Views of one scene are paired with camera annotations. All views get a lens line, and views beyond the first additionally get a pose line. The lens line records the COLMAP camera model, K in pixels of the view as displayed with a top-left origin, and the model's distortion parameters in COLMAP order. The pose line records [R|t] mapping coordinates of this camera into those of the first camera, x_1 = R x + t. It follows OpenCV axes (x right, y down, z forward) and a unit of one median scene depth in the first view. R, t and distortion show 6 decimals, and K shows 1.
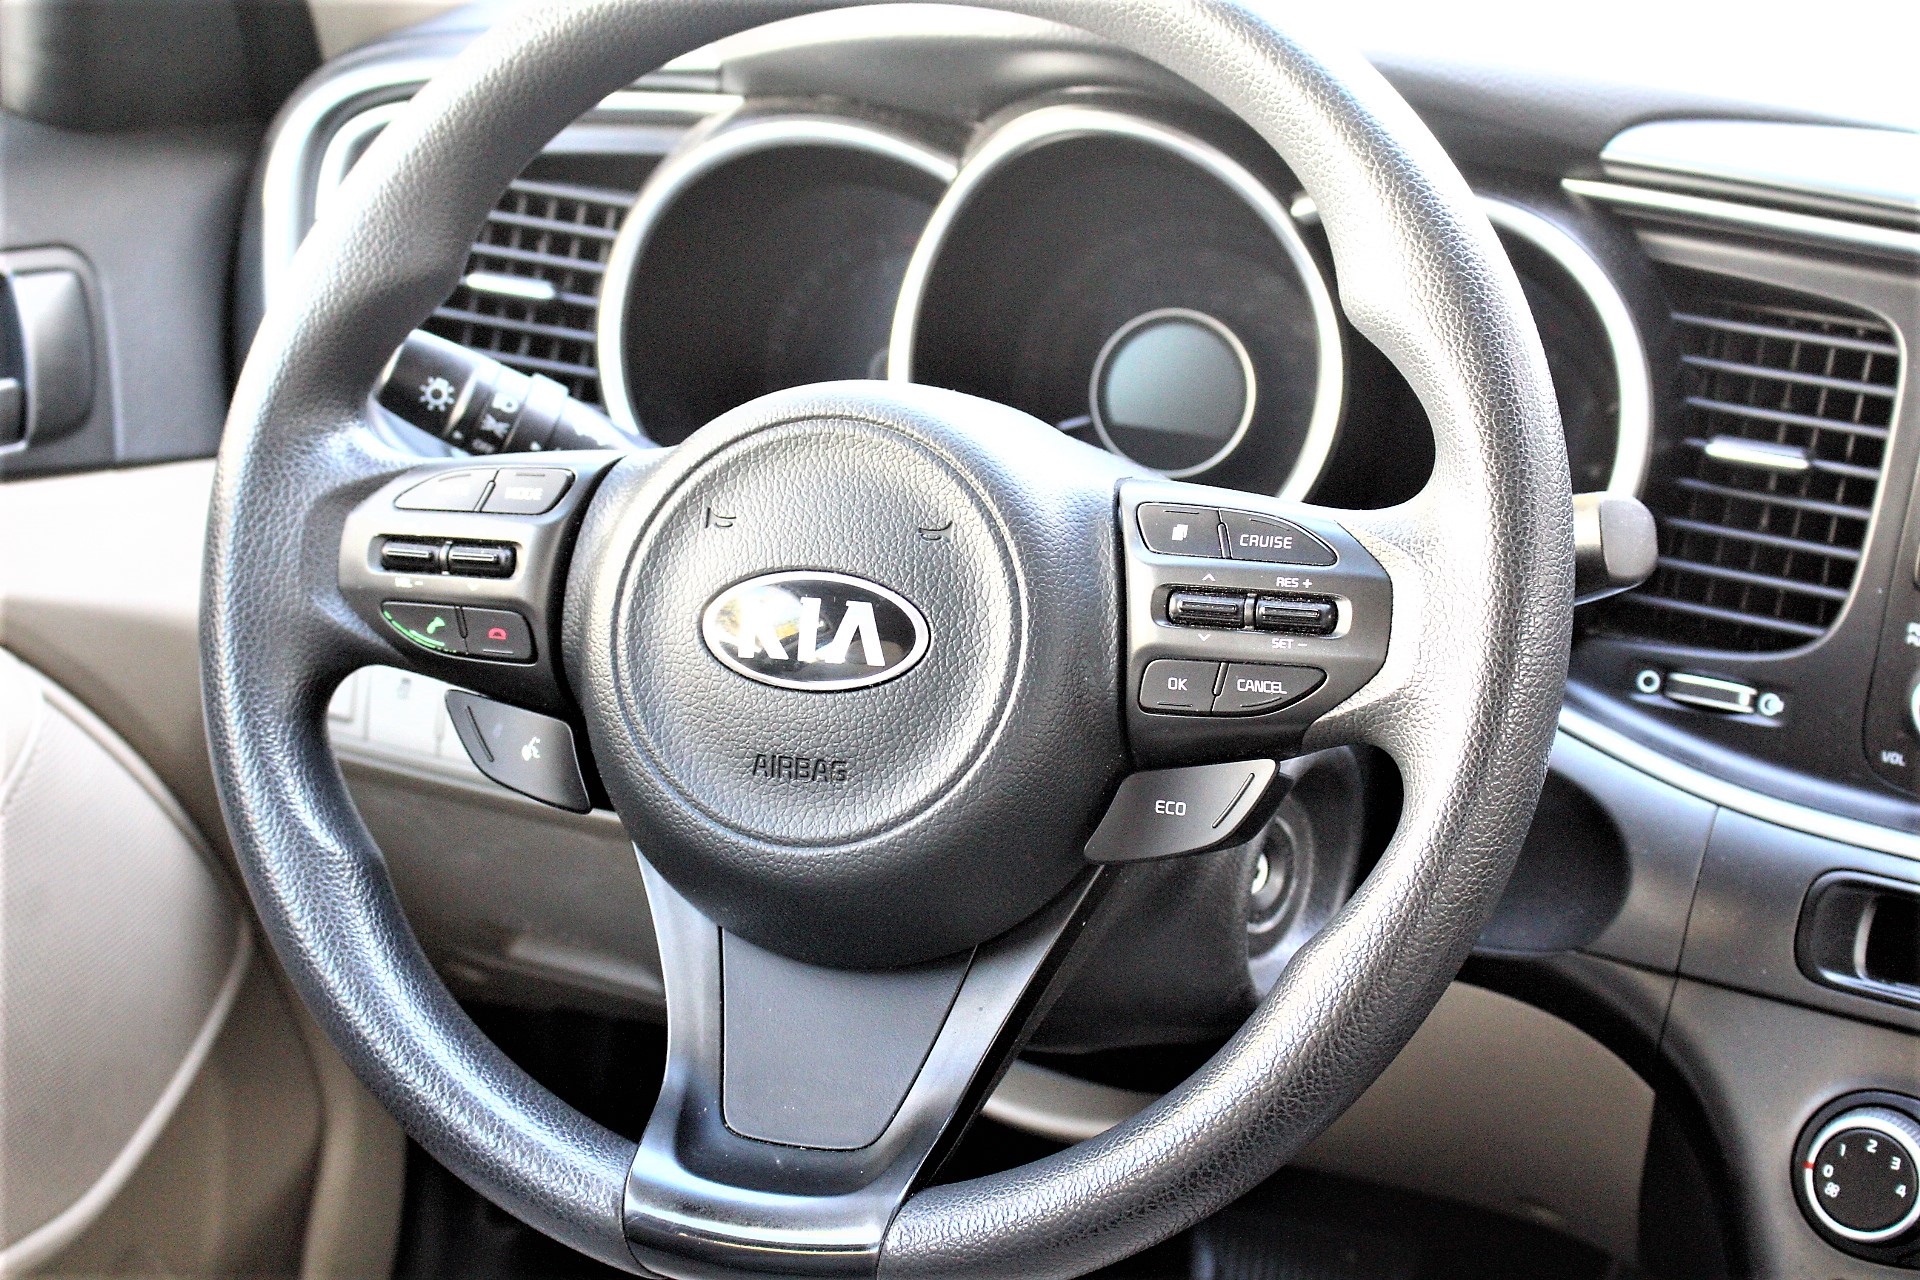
lens RADIAL K [[3144.4, 0, 960.0], [0, 3144.4, 640.0], [0, 0, 1]] dist [-0.002238, -0.030196]
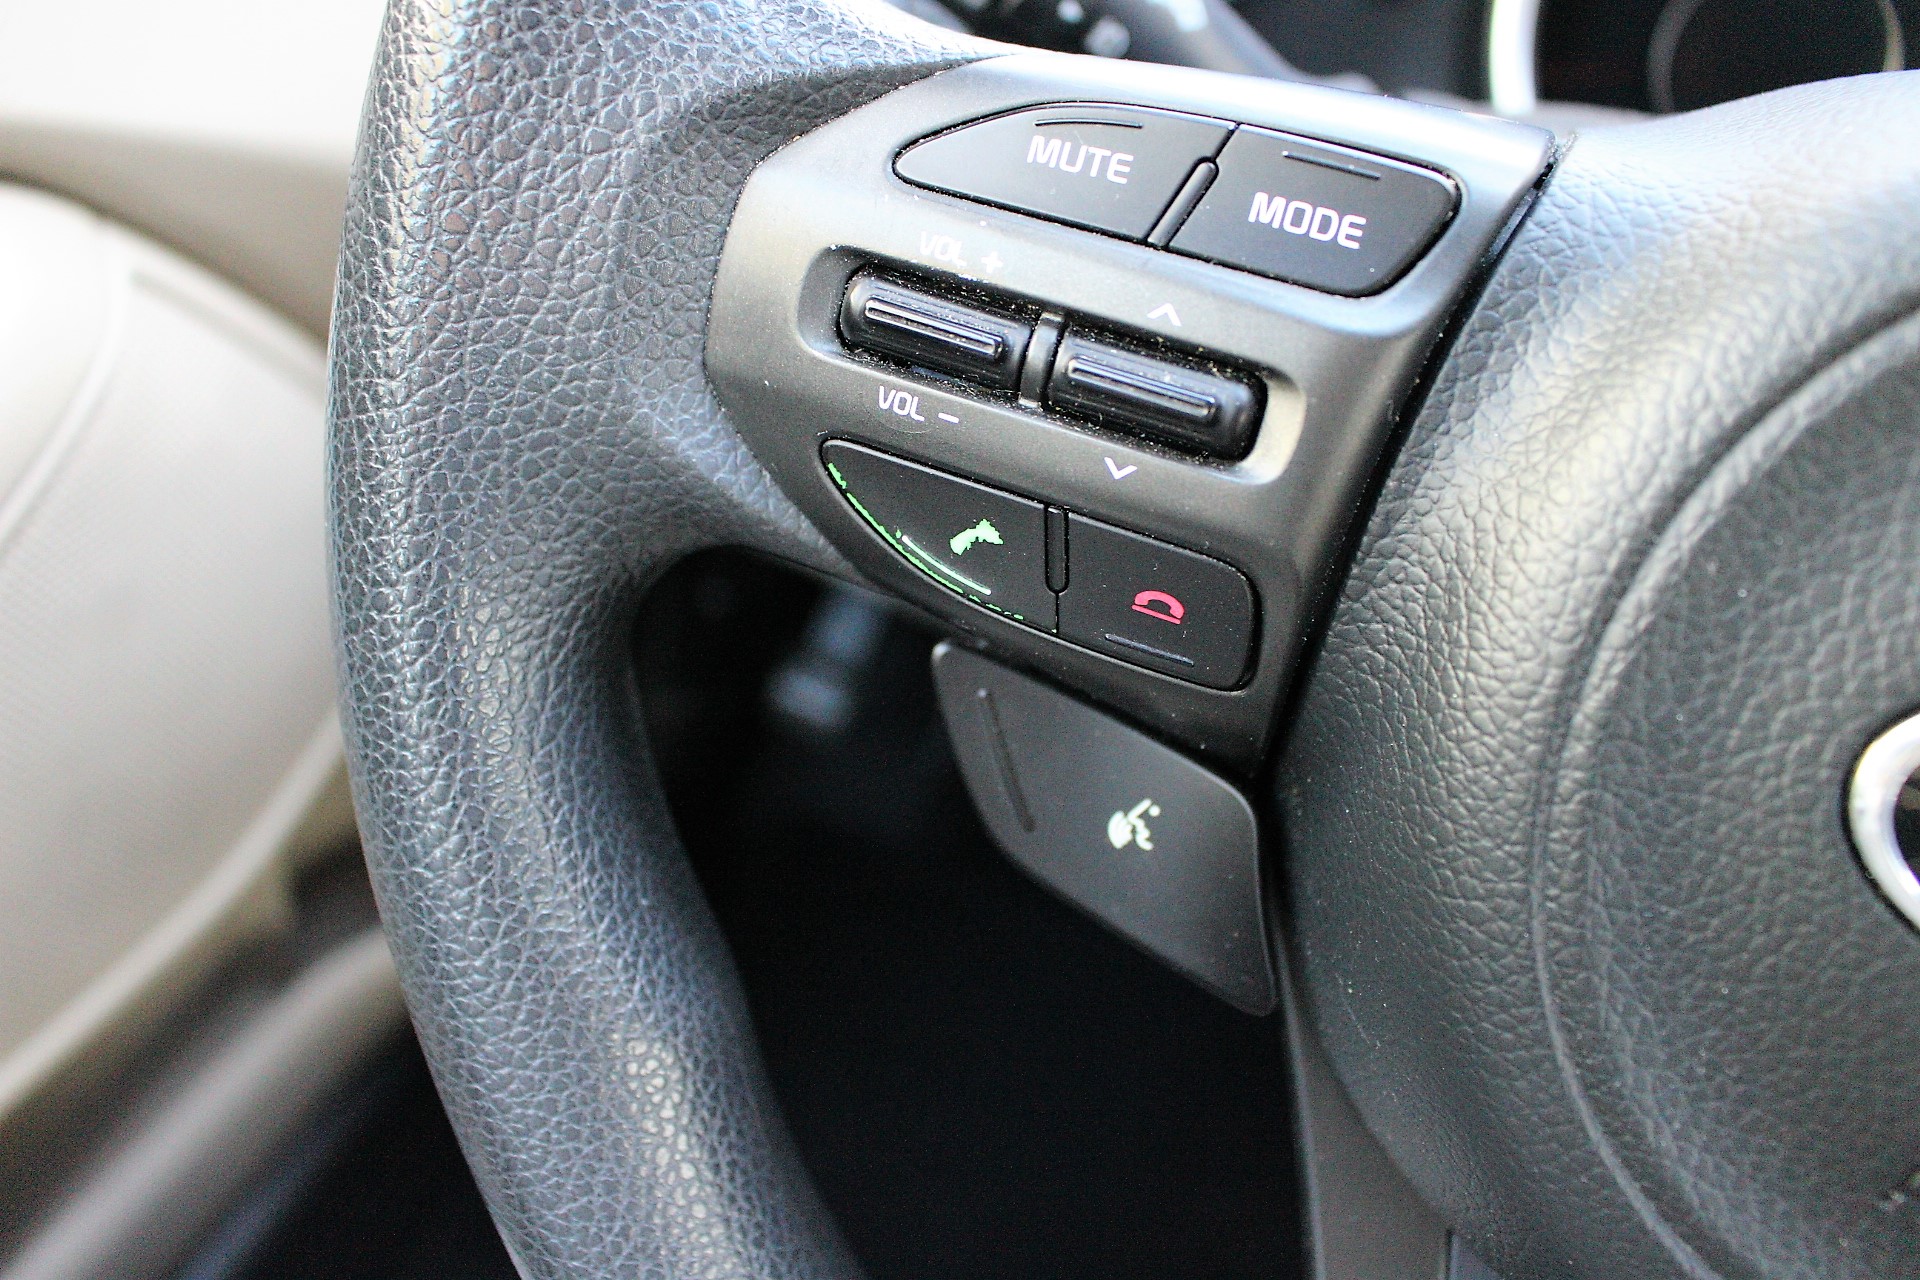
lens RADIAL K [[1611.6, 0, 942.7], [0, 1611.6, 645.4], [0, 0, 1]] dist [-0.155165, 0.143686]
pose [[0.985213, 0.123702, 0.118545, -0.198147], [-0.157435, 0.926595, 0.341520, -0.057878], [-0.067597, -0.355133, 0.932369, 0.853962]]
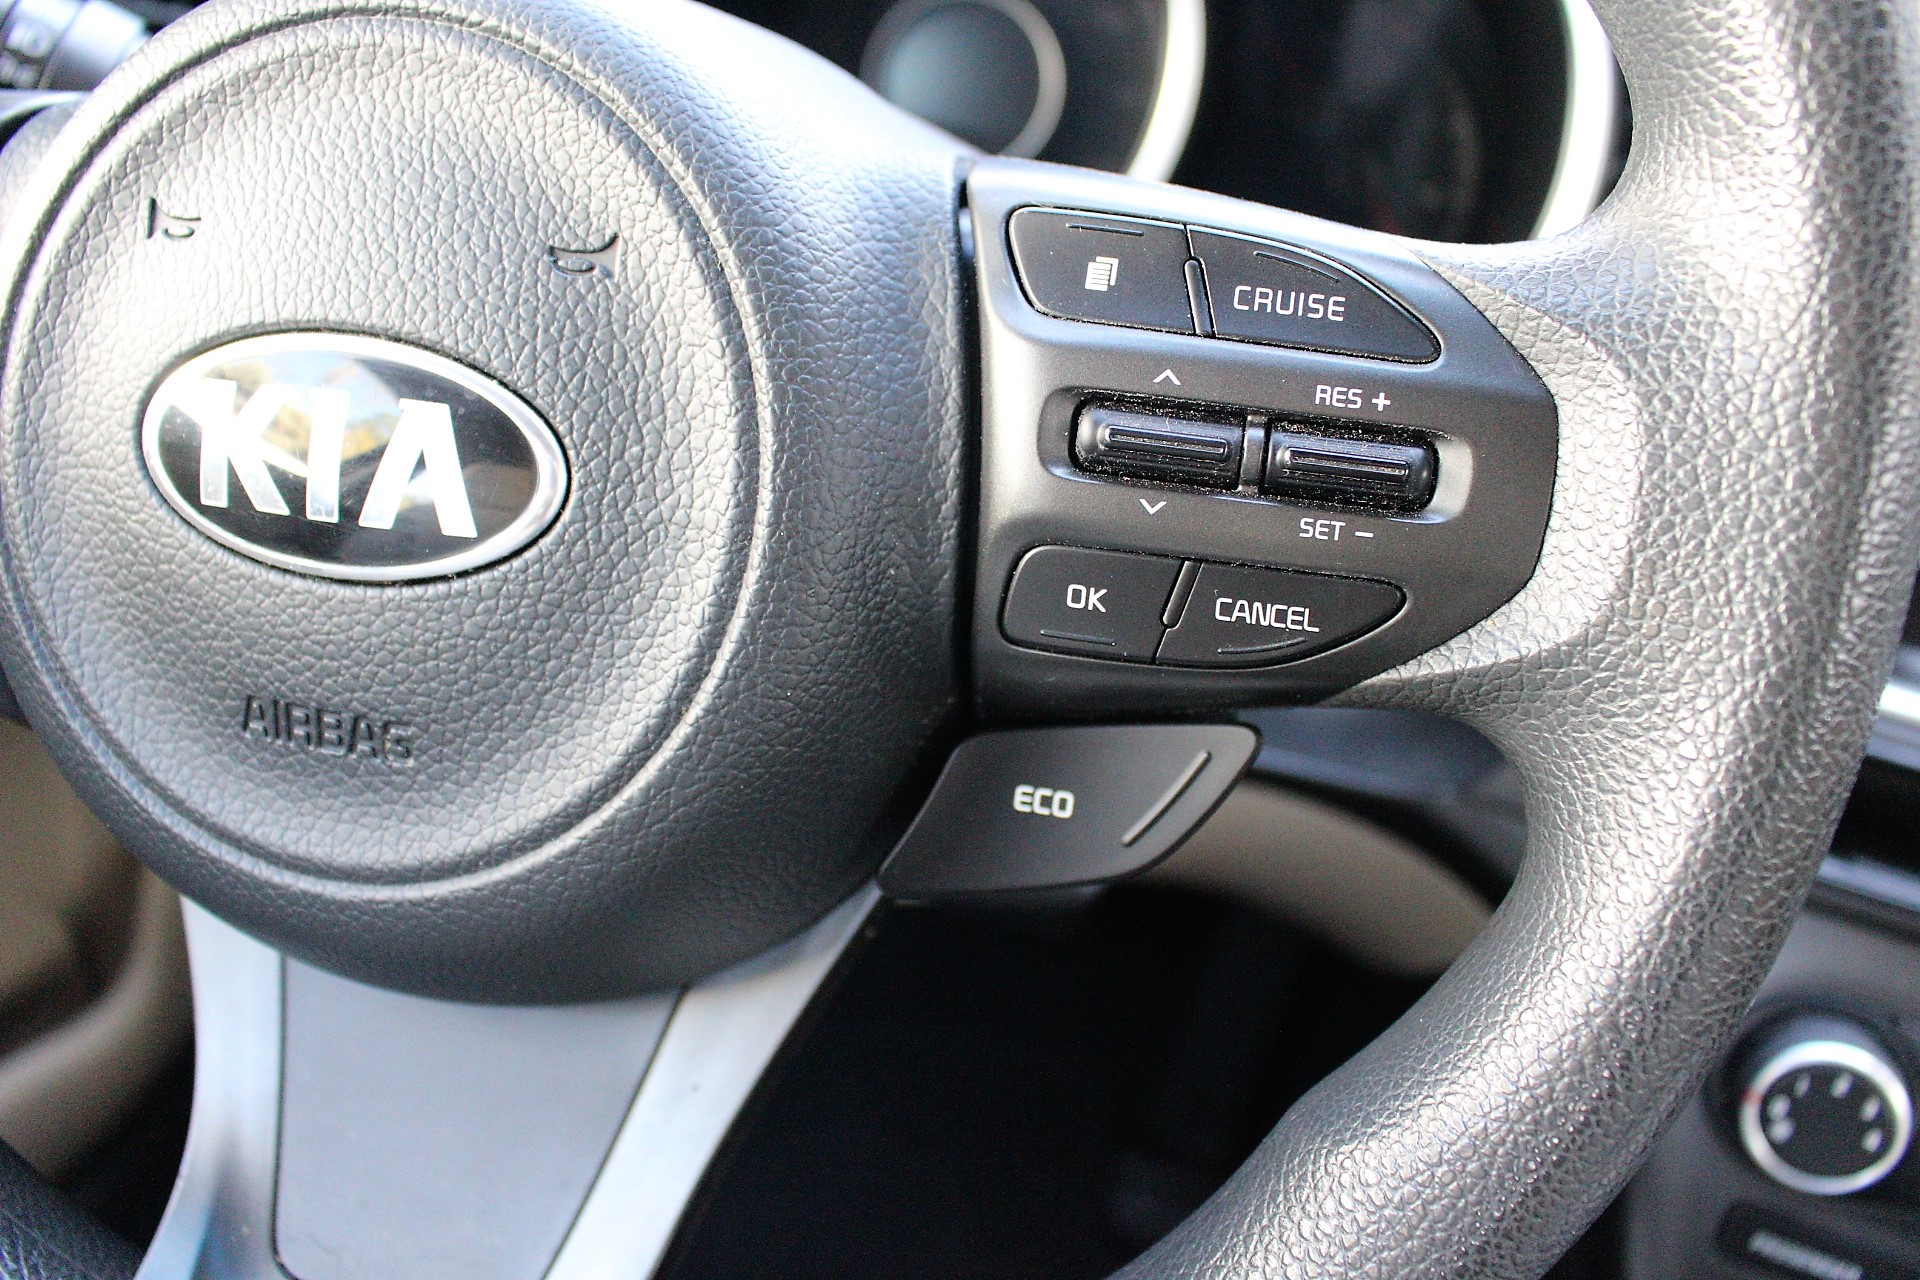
lens RADIAL K [[1611.6, 0, 942.7], [0, 1611.6, 645.4], [0, 0, 1]] dist [-0.155165, 0.143686]
pose [[0.994090, 0.006102, 0.108389, 0.020141], [-0.029740, 0.975531, 0.217842, -0.029938], [-0.104408, -0.219778, 0.969947, 0.727913]]
